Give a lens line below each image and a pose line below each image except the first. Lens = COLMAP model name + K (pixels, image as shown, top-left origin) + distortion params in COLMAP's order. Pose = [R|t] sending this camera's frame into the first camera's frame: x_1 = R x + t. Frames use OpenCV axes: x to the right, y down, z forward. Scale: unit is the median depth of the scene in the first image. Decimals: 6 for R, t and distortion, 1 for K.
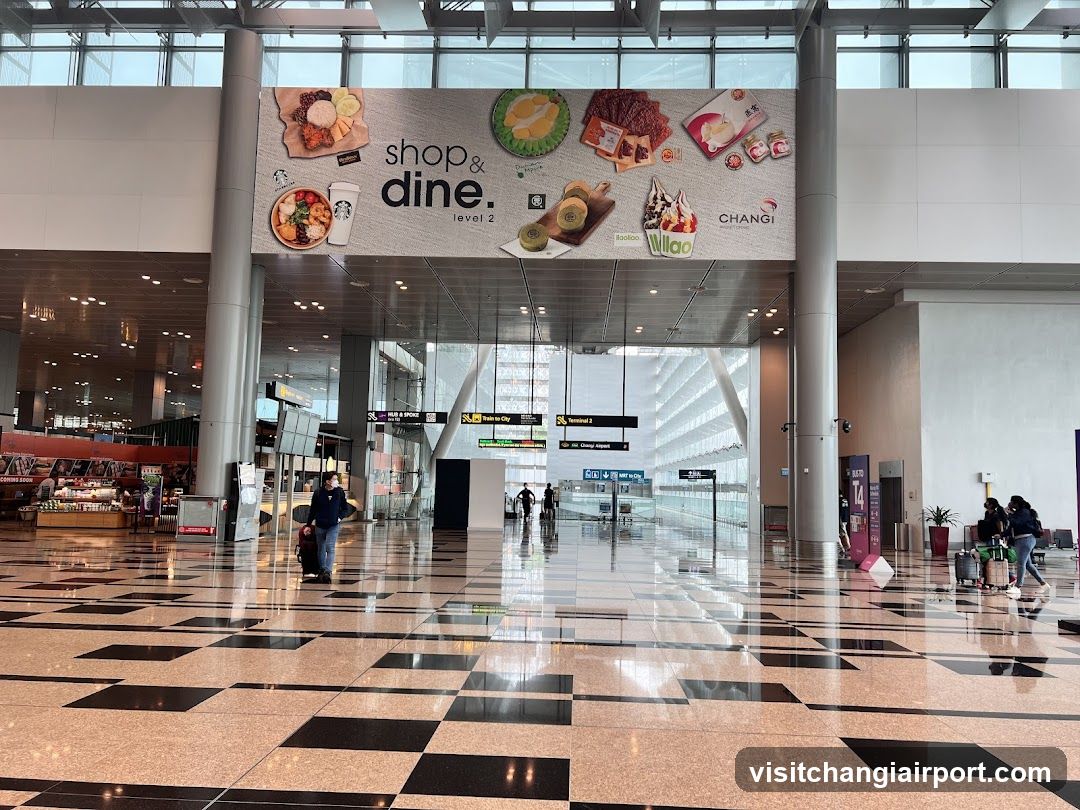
lens RADIAL K [[816.1, 0, 541.3], [0, 816.1, 406.2], [0, 0, 1]] dist [0.000121, 0.000026]
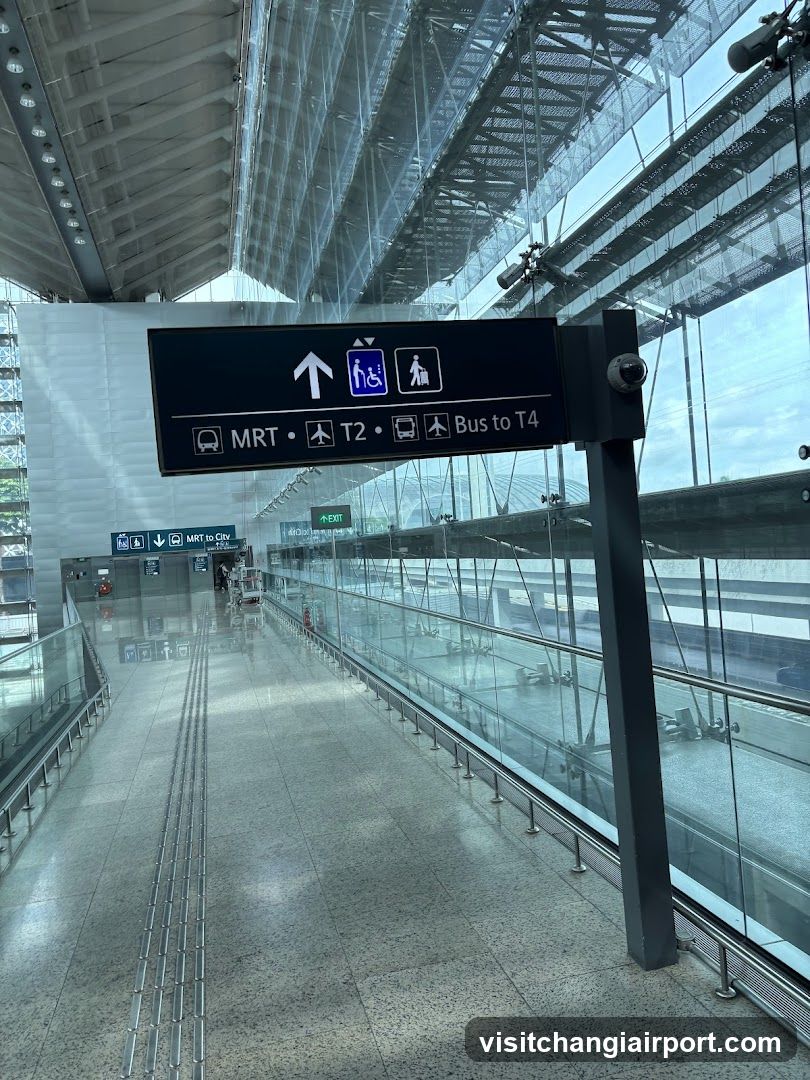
lens RADIAL K [[816.1, 0, 405.5], [0, 816.1, 539.8], [0, 0, 1]] dist [0.000121, 0.000026]
pose [[0.955439, -0.095096, 0.279451, 0.083613], [0.071190, 0.992976, 0.094507, 0.046737], [-0.286475, -0.070401, 0.955498, 0.473586]]
